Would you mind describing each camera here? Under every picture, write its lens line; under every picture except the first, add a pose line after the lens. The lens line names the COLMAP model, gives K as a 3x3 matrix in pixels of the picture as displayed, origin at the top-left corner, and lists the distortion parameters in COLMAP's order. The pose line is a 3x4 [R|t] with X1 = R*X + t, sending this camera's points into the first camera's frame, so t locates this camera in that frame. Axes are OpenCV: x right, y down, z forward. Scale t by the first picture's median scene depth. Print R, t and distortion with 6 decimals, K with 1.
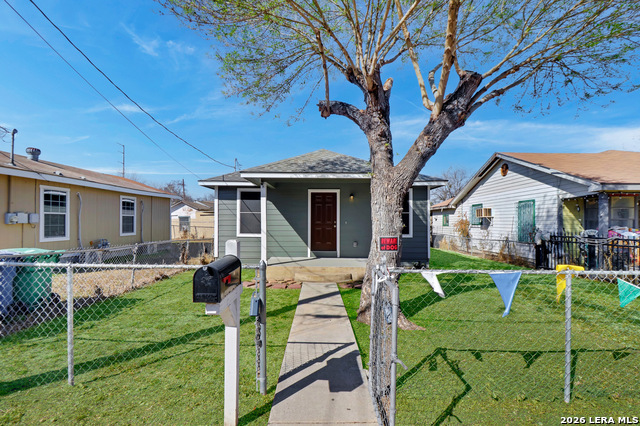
lens RADIAL K [[304.8, 0, 319.7], [0, 304.8, 216.6], [0, 0, 1]] dist [0.012482, -0.000080]
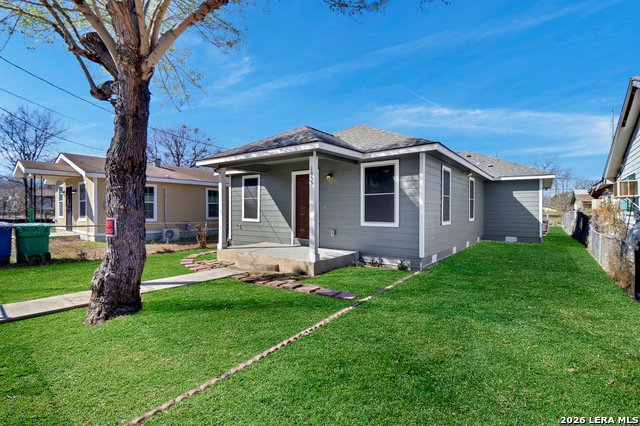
lens RADIAL K [[302.8, 0, 317.5], [0, 302.8, 208.5], [0, 0, 1]] dist [-0.001038, -0.000029]
pose [[0.805235, -0.004960, -0.592935, 0.574319], [0.011408, 0.999910, 0.007129, 0.017075], [0.592846, -0.012504, 0.805219, 0.299353]]
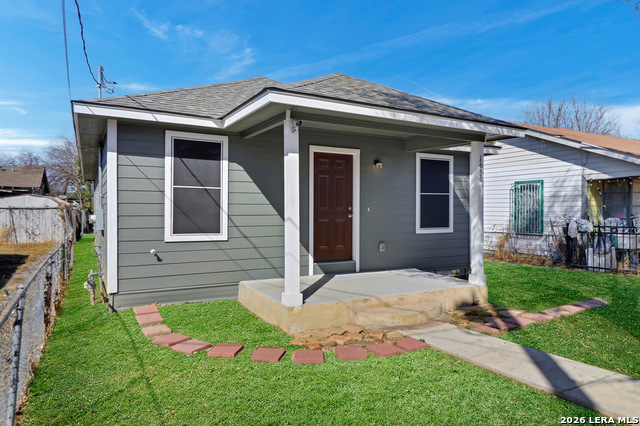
lens RADIAL K [[425.5, 0, 324.7], [0, 425.5, 211.8], [0, 0, 1]] dist [0.006563, 0.001458]
pose [[0.863215, -0.003740, 0.504822, -0.382802], [-0.009821, 0.999659, 0.024201, 0.006077], [-0.504741, -0.025848, 0.862884, 0.358137]]
